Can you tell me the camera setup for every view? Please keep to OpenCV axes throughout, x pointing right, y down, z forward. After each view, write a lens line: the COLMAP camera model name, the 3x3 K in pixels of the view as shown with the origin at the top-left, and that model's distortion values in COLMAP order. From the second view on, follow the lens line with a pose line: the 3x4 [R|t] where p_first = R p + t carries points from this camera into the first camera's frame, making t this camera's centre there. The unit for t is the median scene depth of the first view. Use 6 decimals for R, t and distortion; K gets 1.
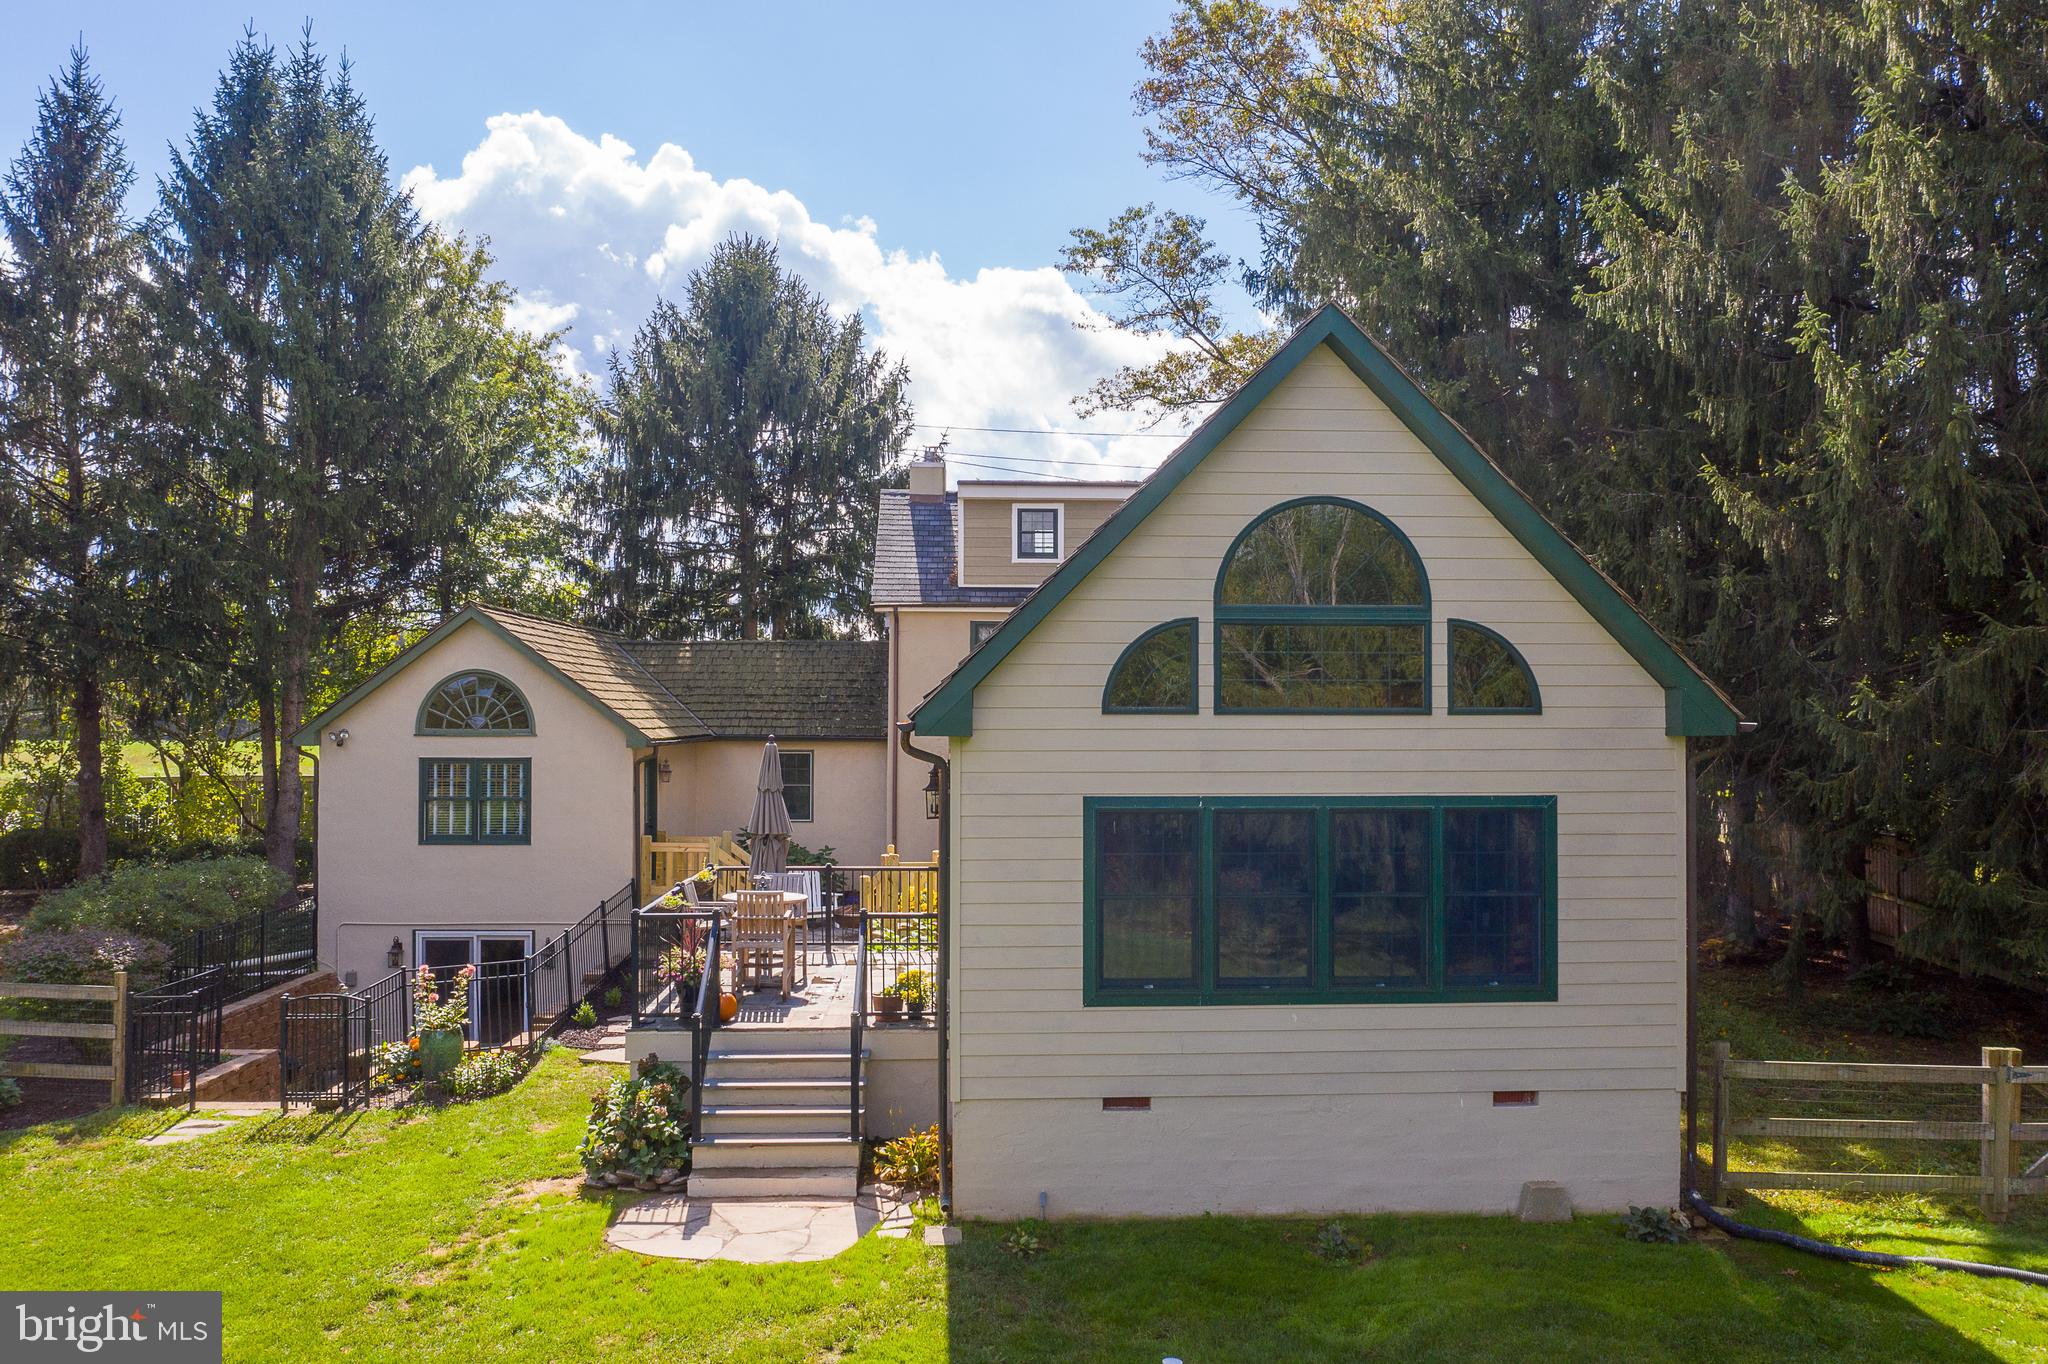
lens RADIAL K [[1594.9, 0, 1017.8], [0, 1594.9, 679.5], [0, 0, 1]] dist [-0.027497, 0.003535]
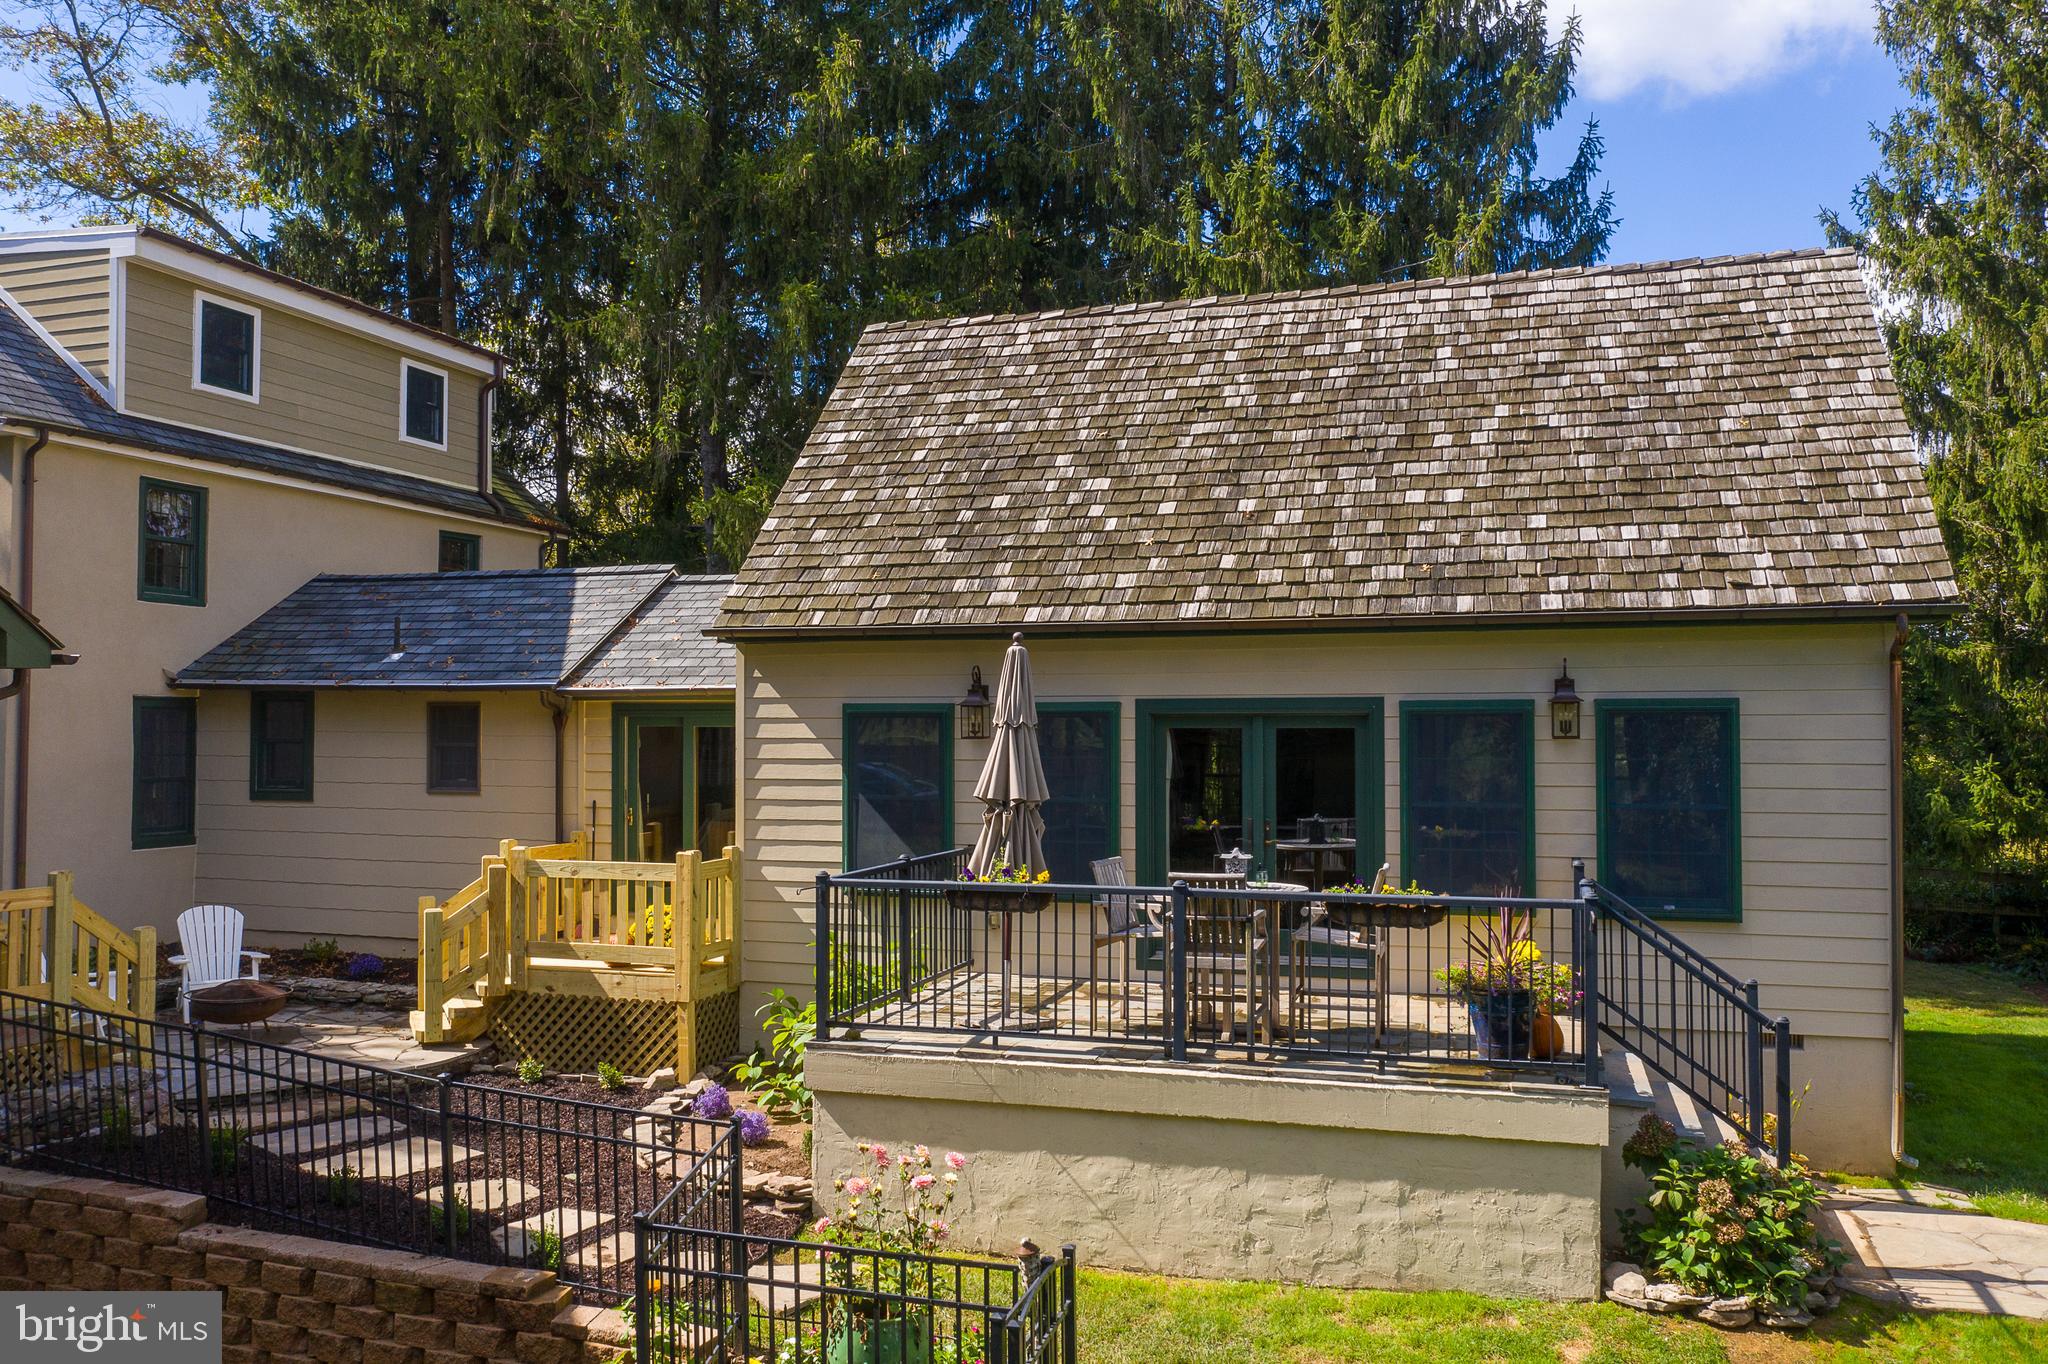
lens RADIAL K [[1594.9, 0, 1029.4], [0, 1594.9, 672.9], [0, 0, 1]] dist [-0.027497, 0.003535]
pose [[0.341654, 0.026877, 0.939441, -0.980943], [-0.019030, 0.999584, -0.021676, 0.086819], [-0.939633, -0.010472, 0.342024, 1.104444]]
